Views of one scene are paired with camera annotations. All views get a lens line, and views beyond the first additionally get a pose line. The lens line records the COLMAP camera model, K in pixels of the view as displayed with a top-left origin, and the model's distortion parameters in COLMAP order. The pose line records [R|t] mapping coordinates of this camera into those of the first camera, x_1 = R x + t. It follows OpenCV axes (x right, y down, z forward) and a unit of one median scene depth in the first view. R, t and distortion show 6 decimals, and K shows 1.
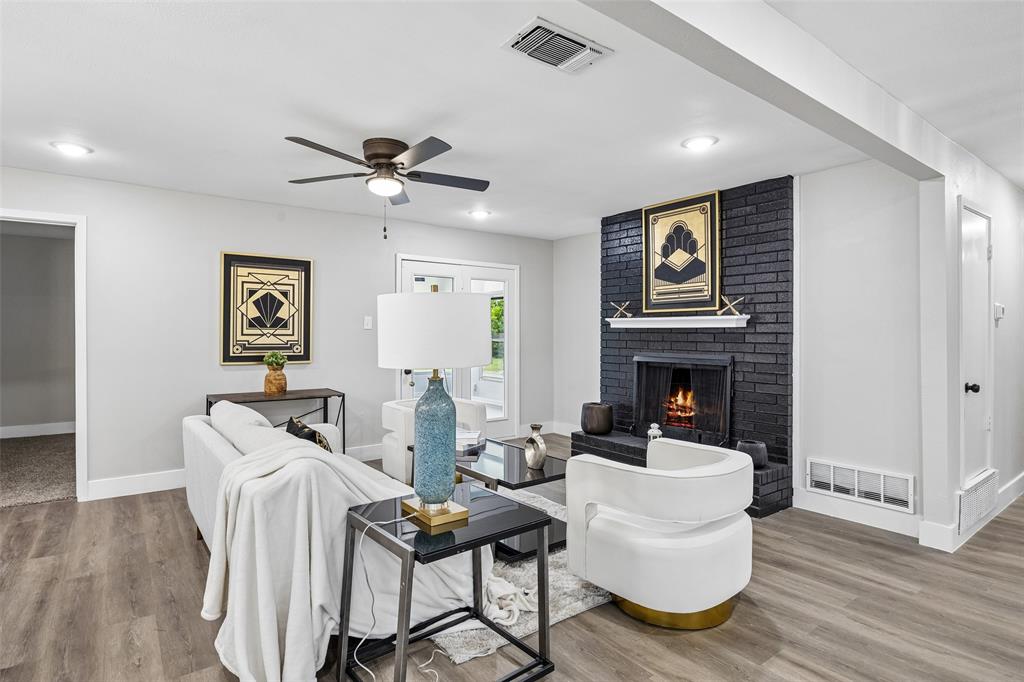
lens RADIAL K [[534.1, 0, 504.3], [0, 534.1, 332.1], [0, 0, 1]] dist [-0.005633, 0.000816]
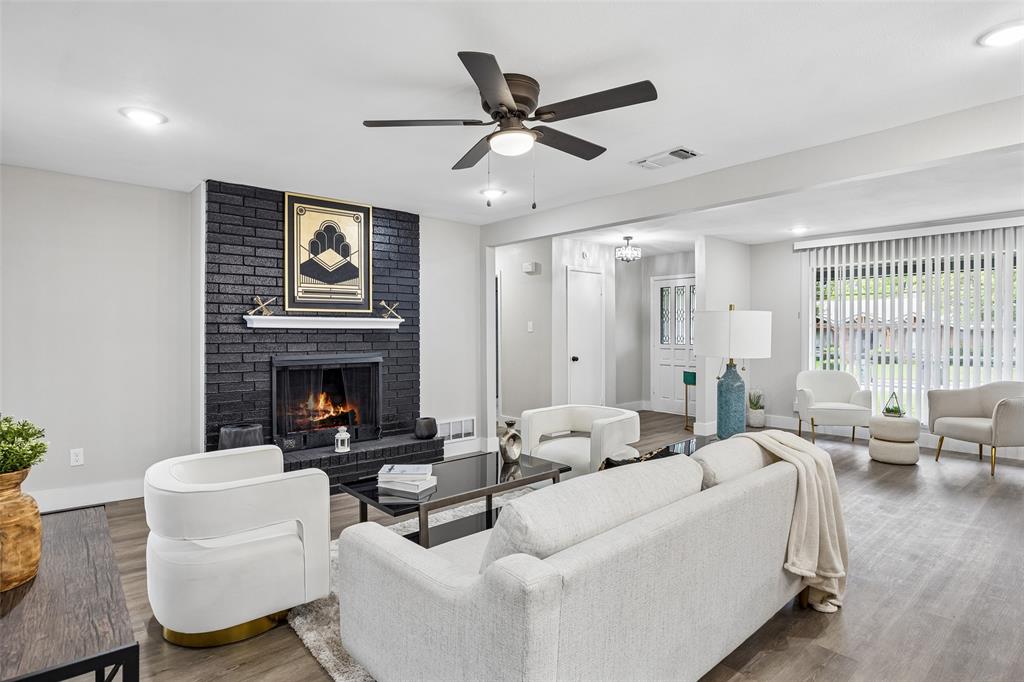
lens RADIAL K [[534.1, 0, 507.8], [0, 534.1, 325.3], [0, 0, 1]] dist [-0.005633, 0.000816]
pose [[-0.077792, 0.011391, 0.996905, -0.680706], [0.001356, 0.999935, -0.011320, -0.002908], [-0.996969, 0.000471, -0.077803, 0.748248]]
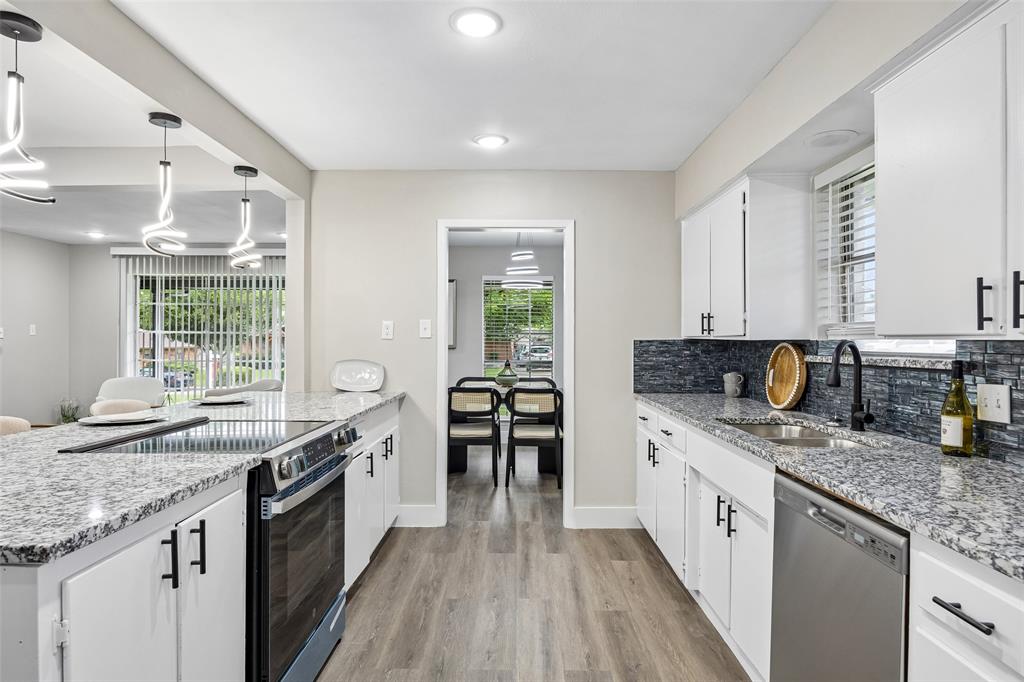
lens RADIAL K [[570.7, 0, 511.8], [0, 570.7, 340.8], [0, 0, 1]] dist [-0.001215, -0.000193]
pose [[-0.798899, -0.005645, 0.601438, -1.053939], [-0.006811, 0.999977, 0.000339, -0.004376], [-0.601426, -0.003826, -0.798919, 0.425407]]
